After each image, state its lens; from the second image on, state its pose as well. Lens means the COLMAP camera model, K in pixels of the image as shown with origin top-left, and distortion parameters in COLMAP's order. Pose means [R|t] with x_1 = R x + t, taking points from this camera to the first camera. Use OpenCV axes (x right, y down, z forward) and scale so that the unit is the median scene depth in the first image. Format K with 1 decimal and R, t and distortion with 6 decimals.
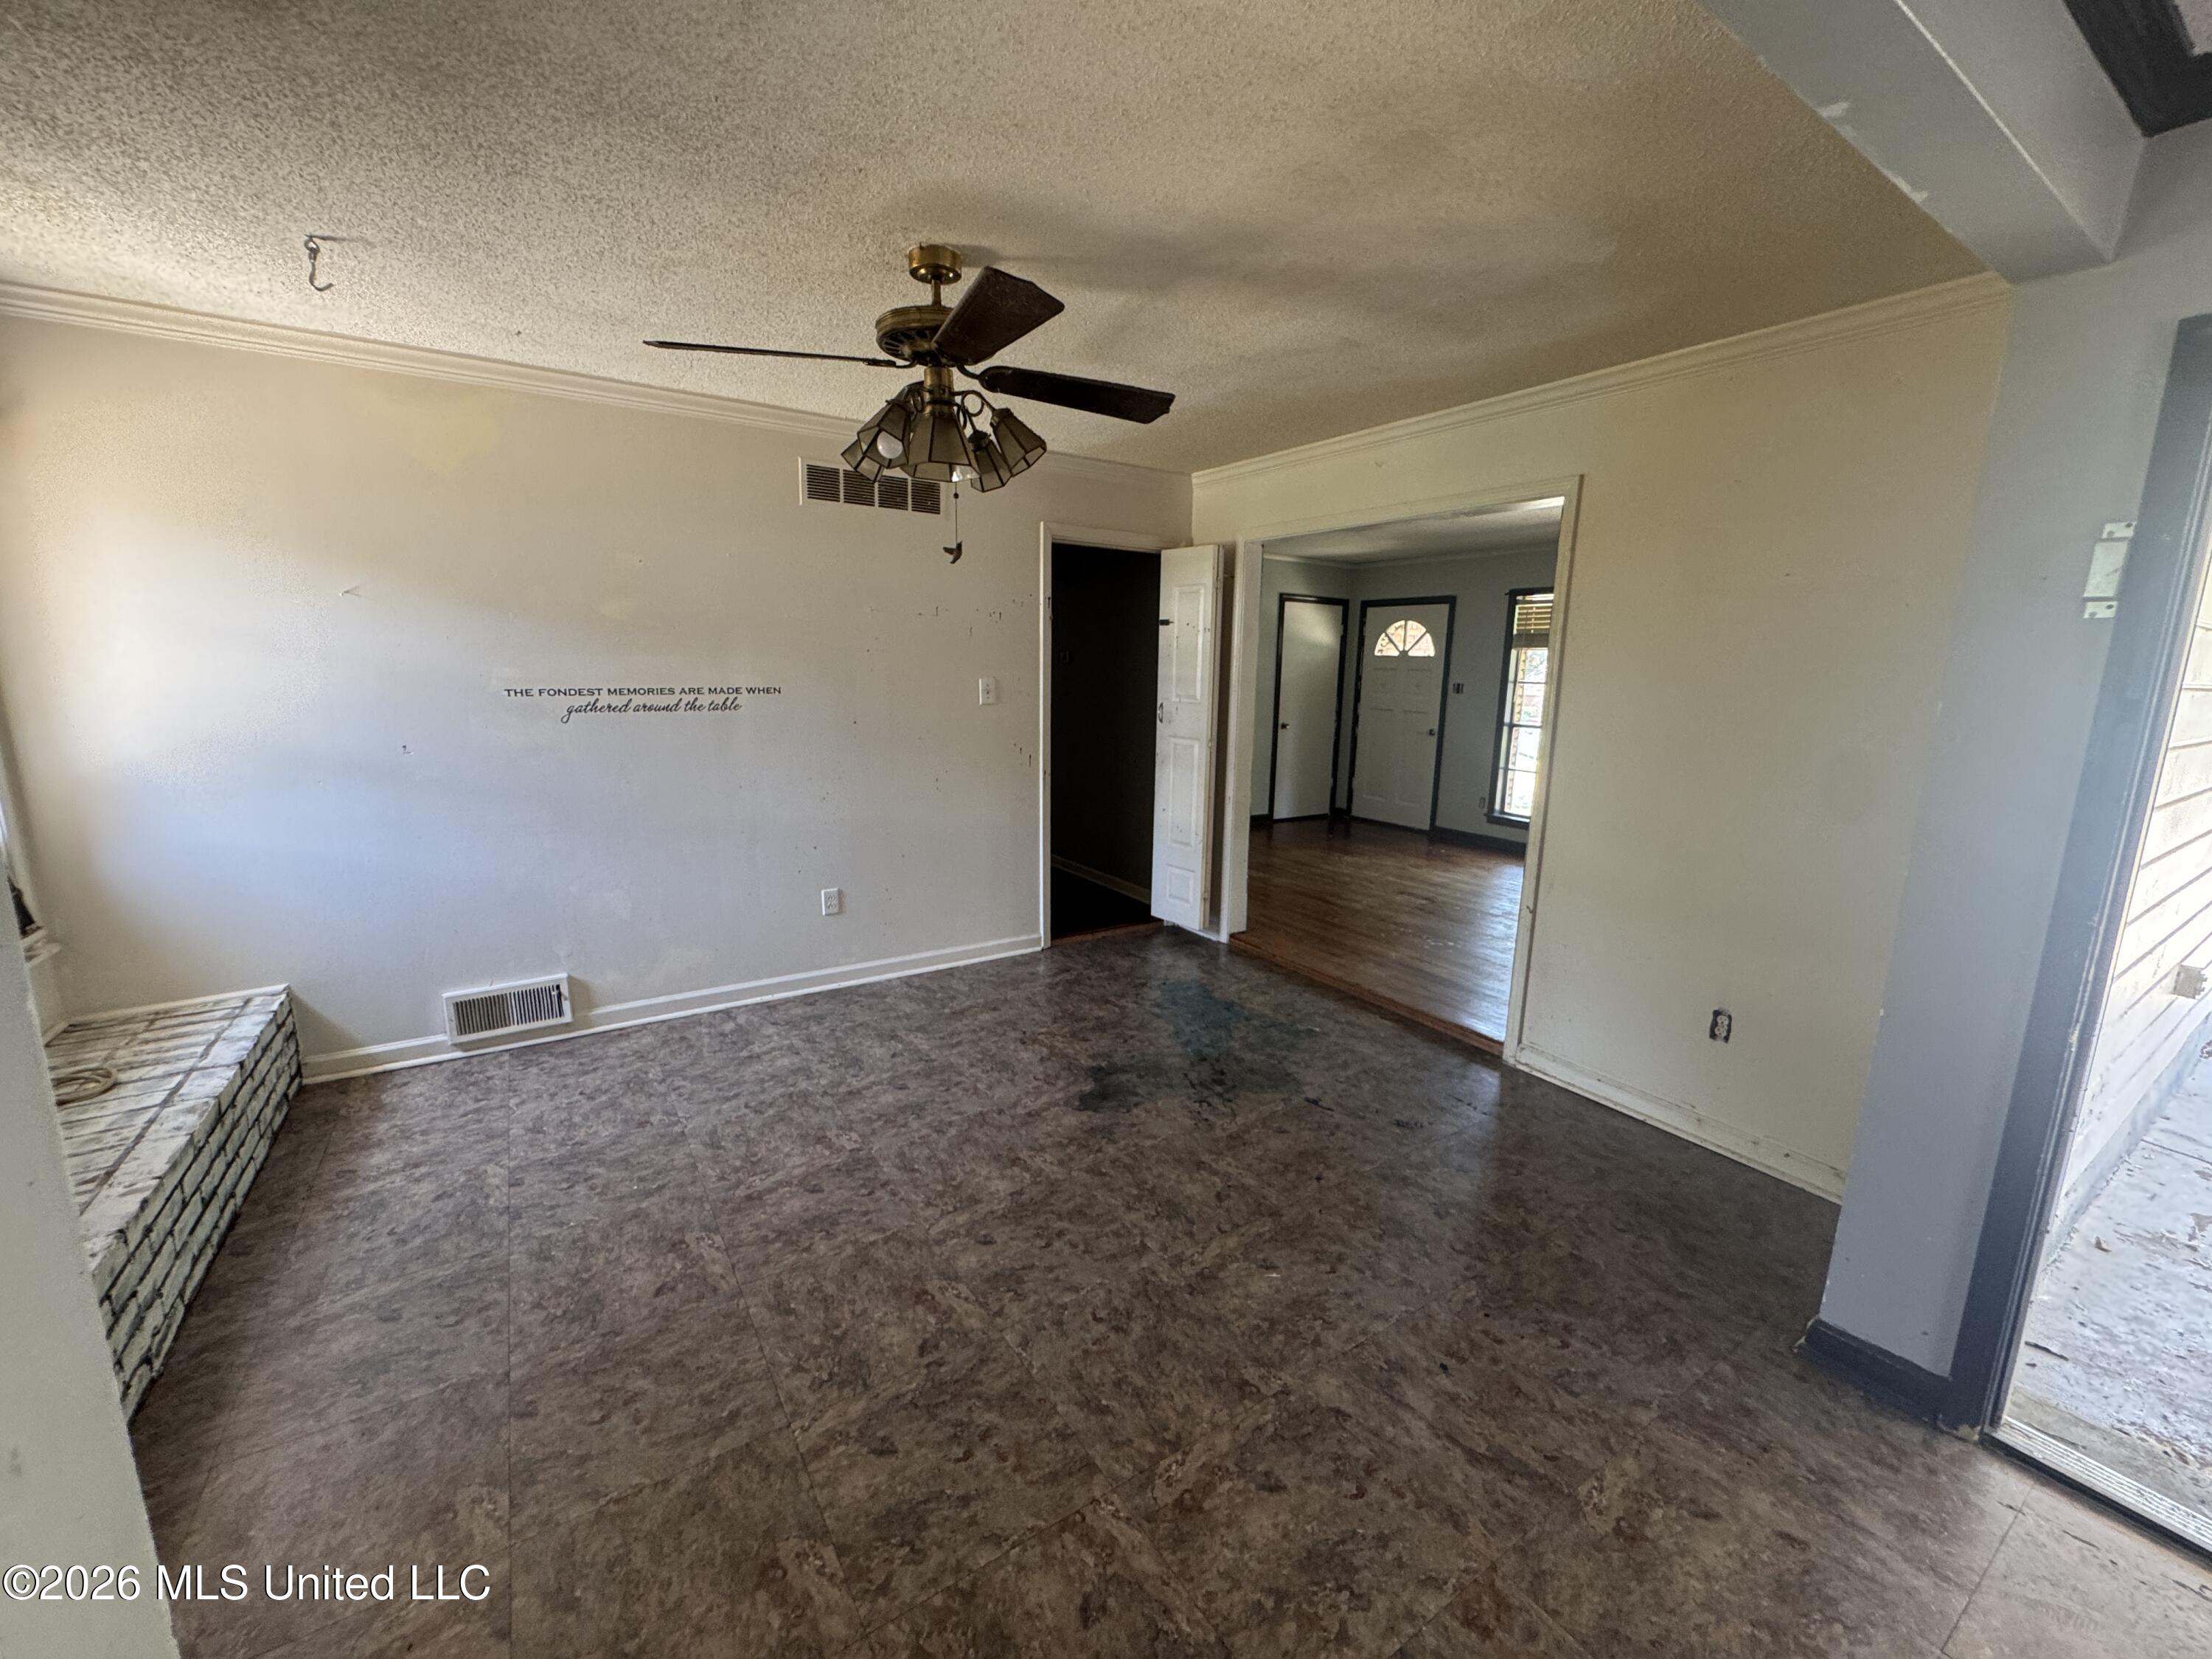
lens RADIAL K [[890.1, 0, 1106.0], [0, 890.1, 829.5], [0, 0, 1]] dist [-0.003138, 0.000085]
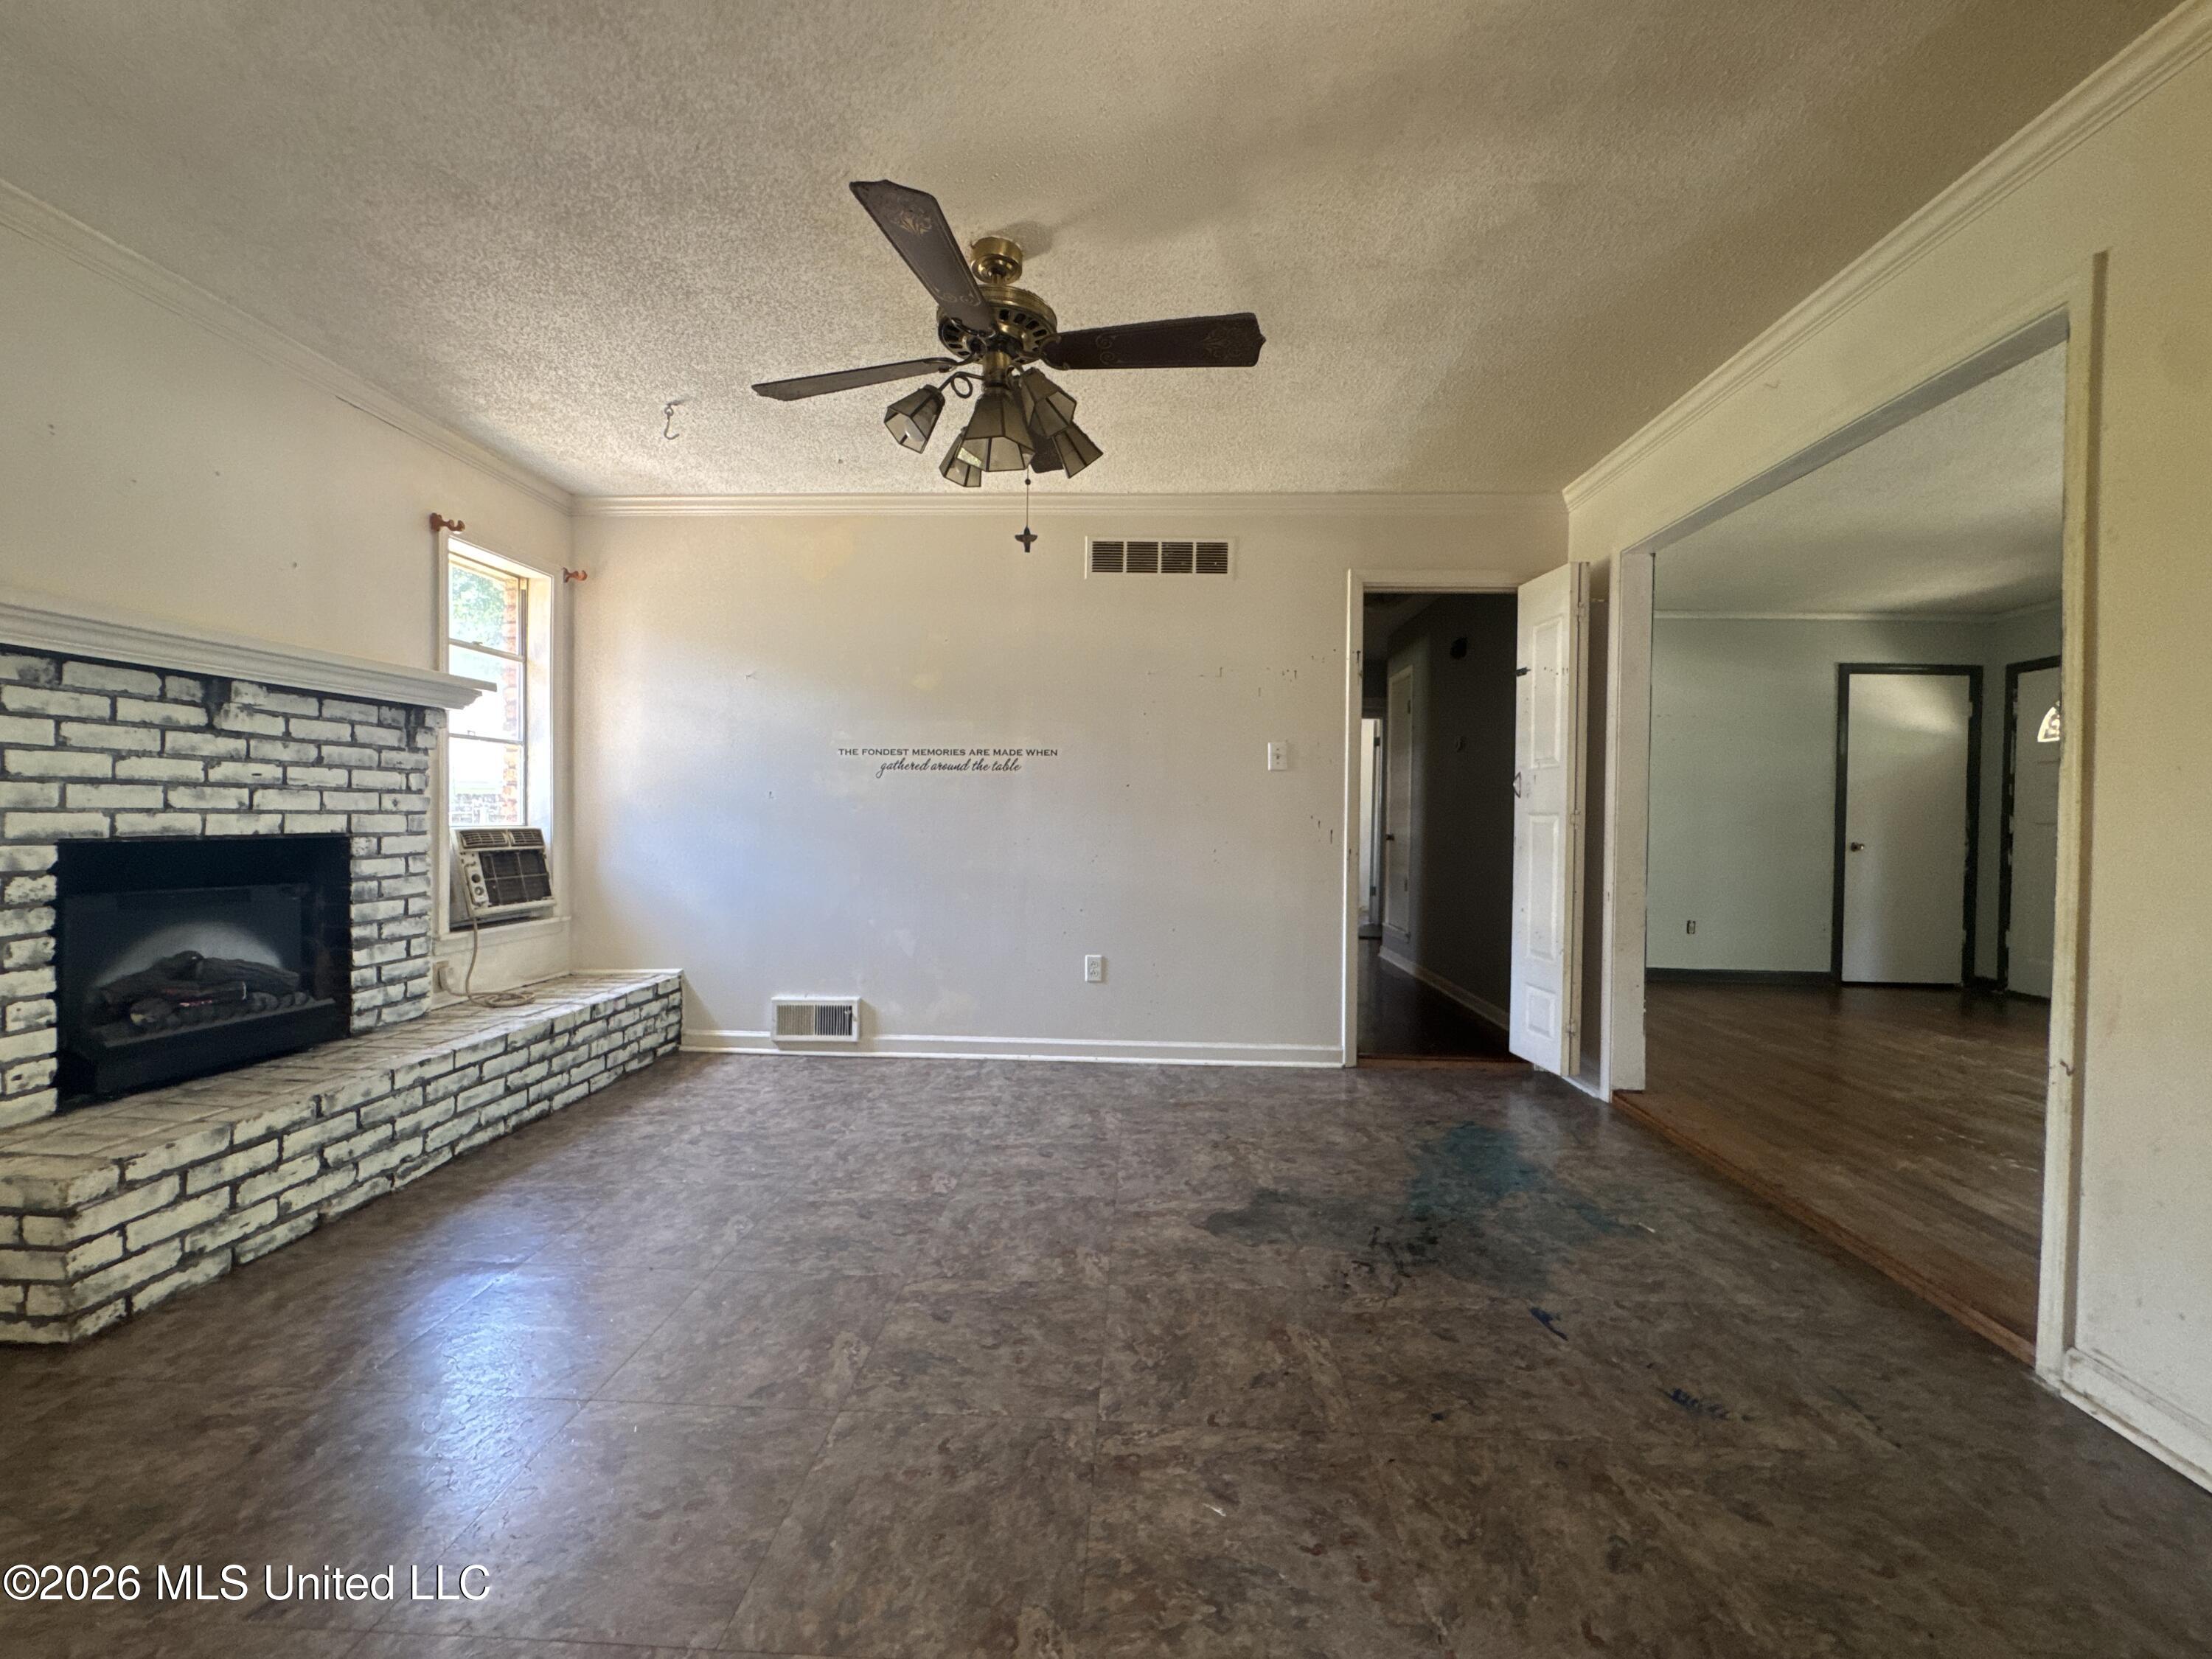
lens RADIAL K [[890.1, 0, 1106.0], [0, 890.1, 829.5], [0, 0, 1]] dist [-0.003138, 0.000085]
pose [[0.809860, -0.000024, -0.586623, 0.304437], [-0.106665, 0.983324, -0.147296, 0.082880], [0.576844, 0.181861, 0.796352, 0.232524]]
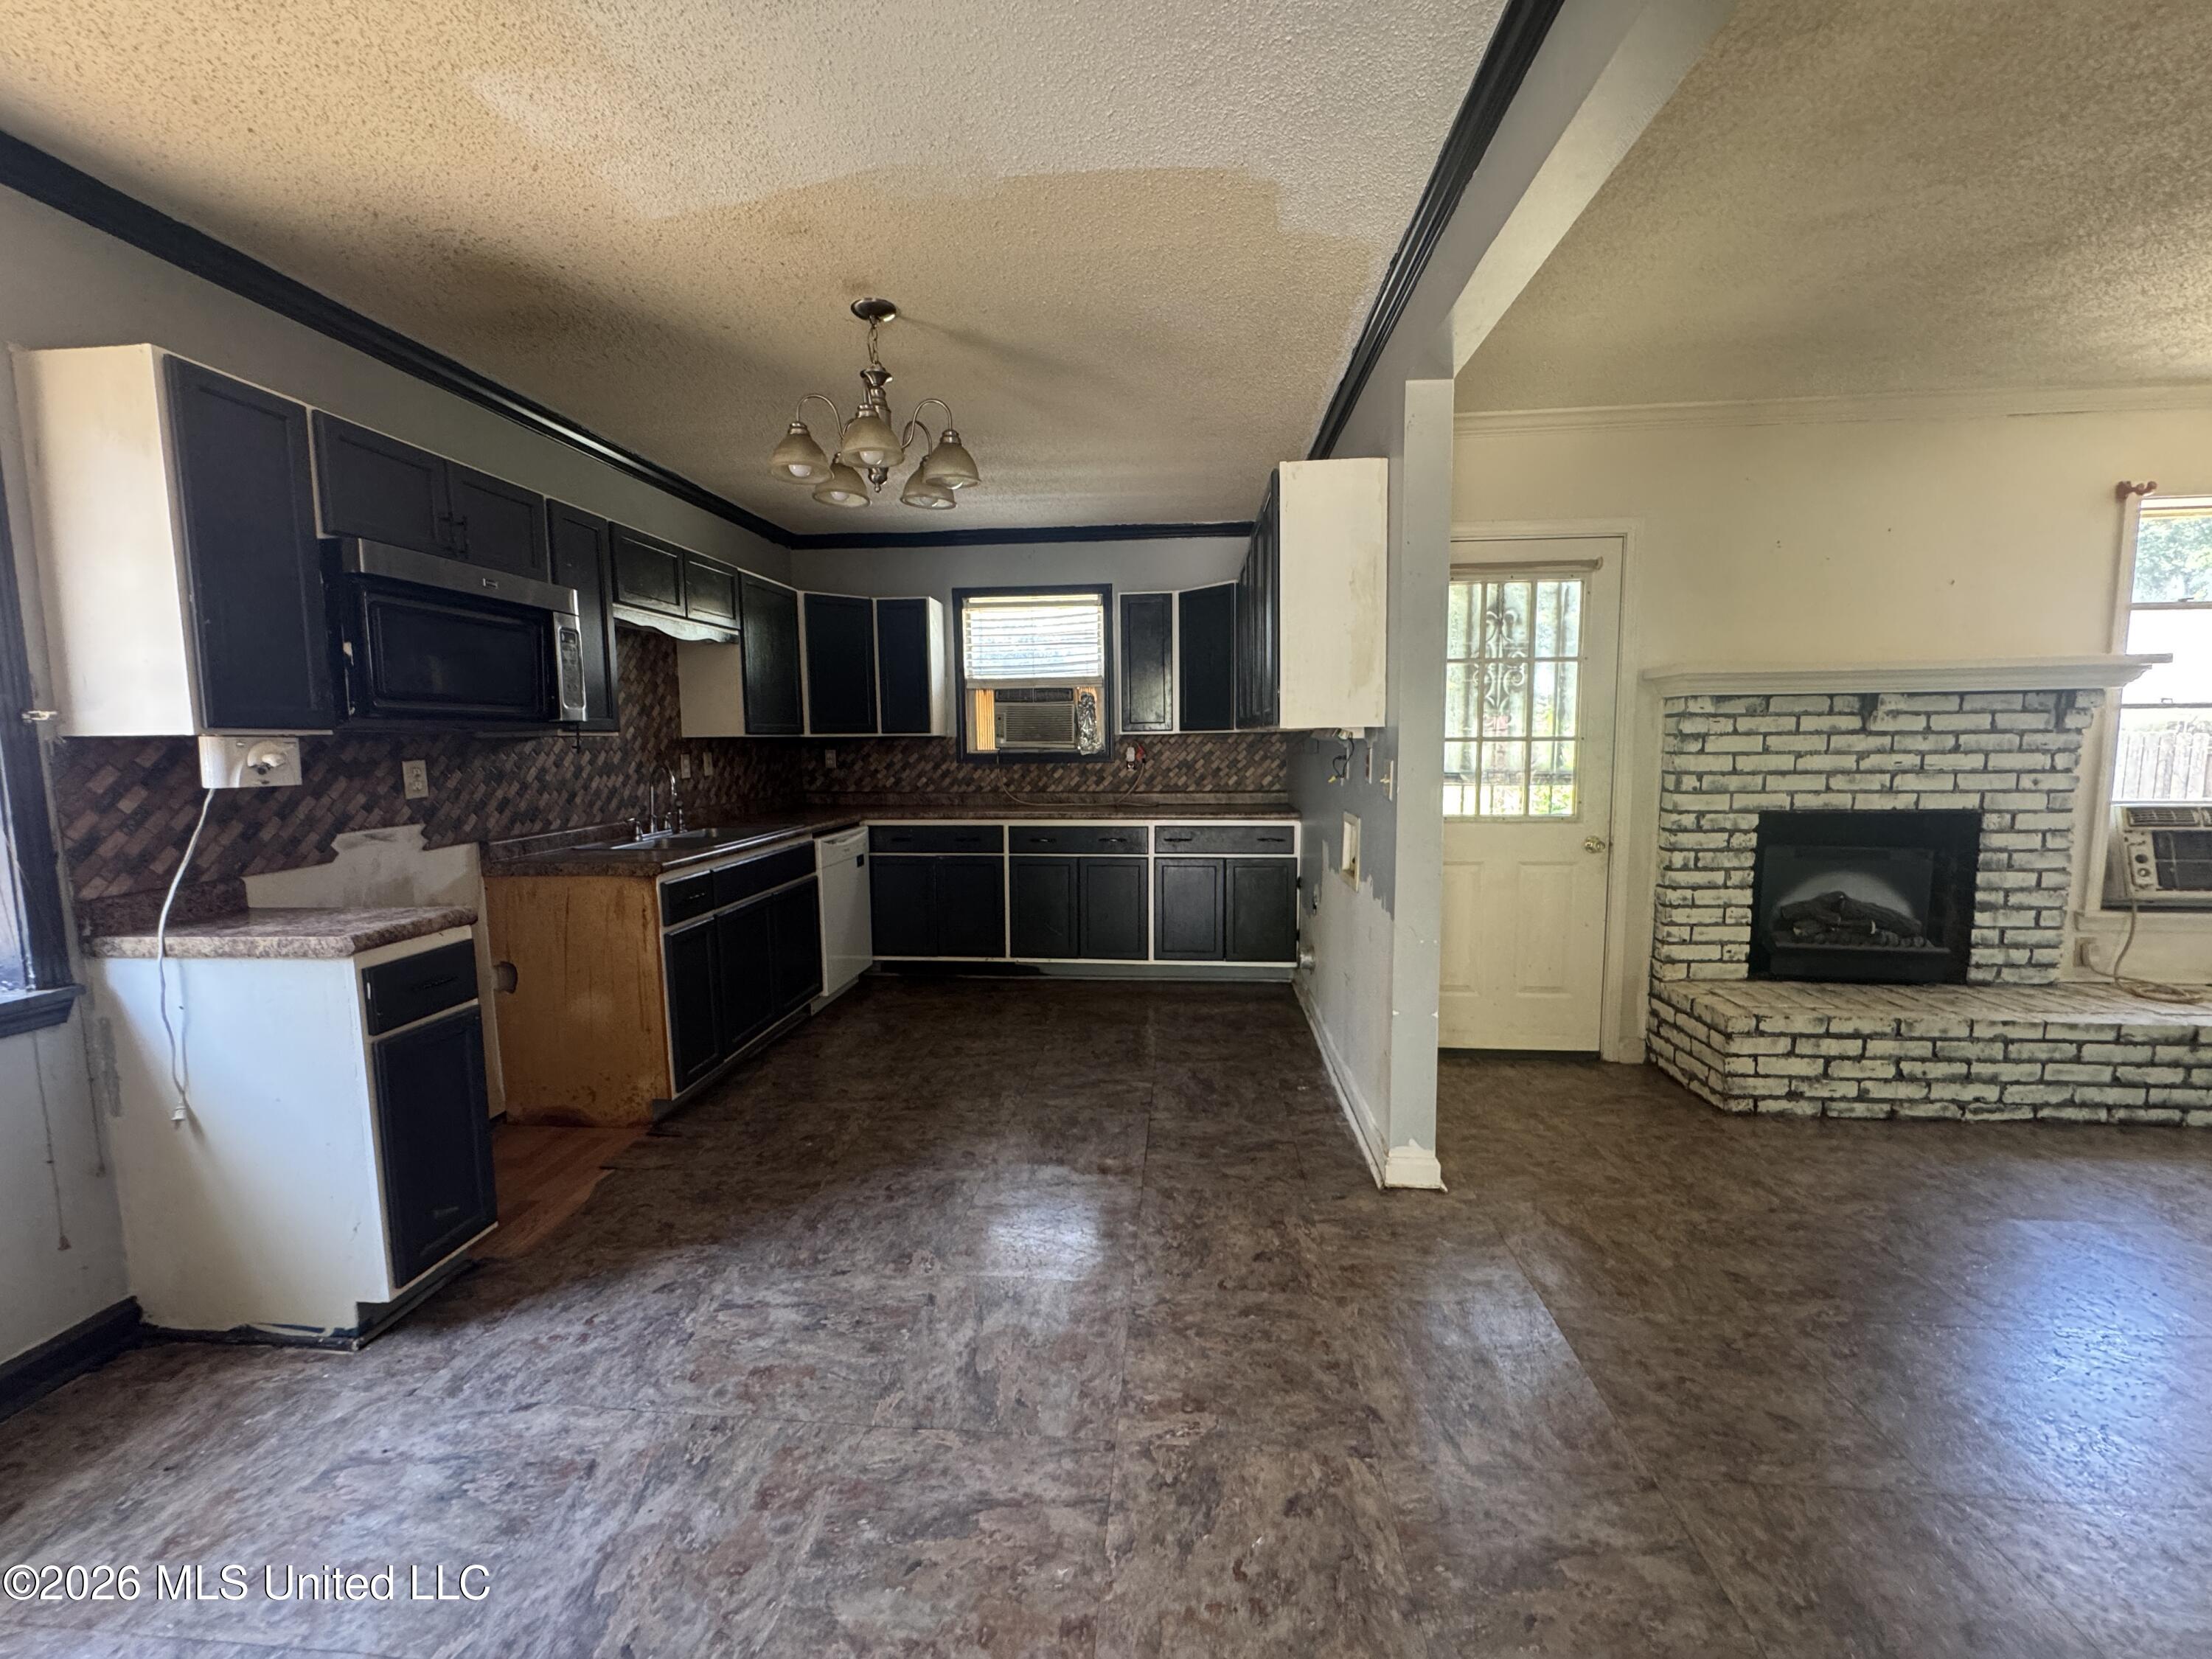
lens RADIAL K [[890.1, 0, 1106.0], [0, 890.1, 829.5], [0, 0, 1]] dist [-0.003138, 0.000085]
pose [[-0.621909, 0.067223, -0.780199, 0.552852], [-0.147318, 0.968476, 0.200875, 0.011475], [0.769108, 0.239863, -0.592401, 0.328012]]
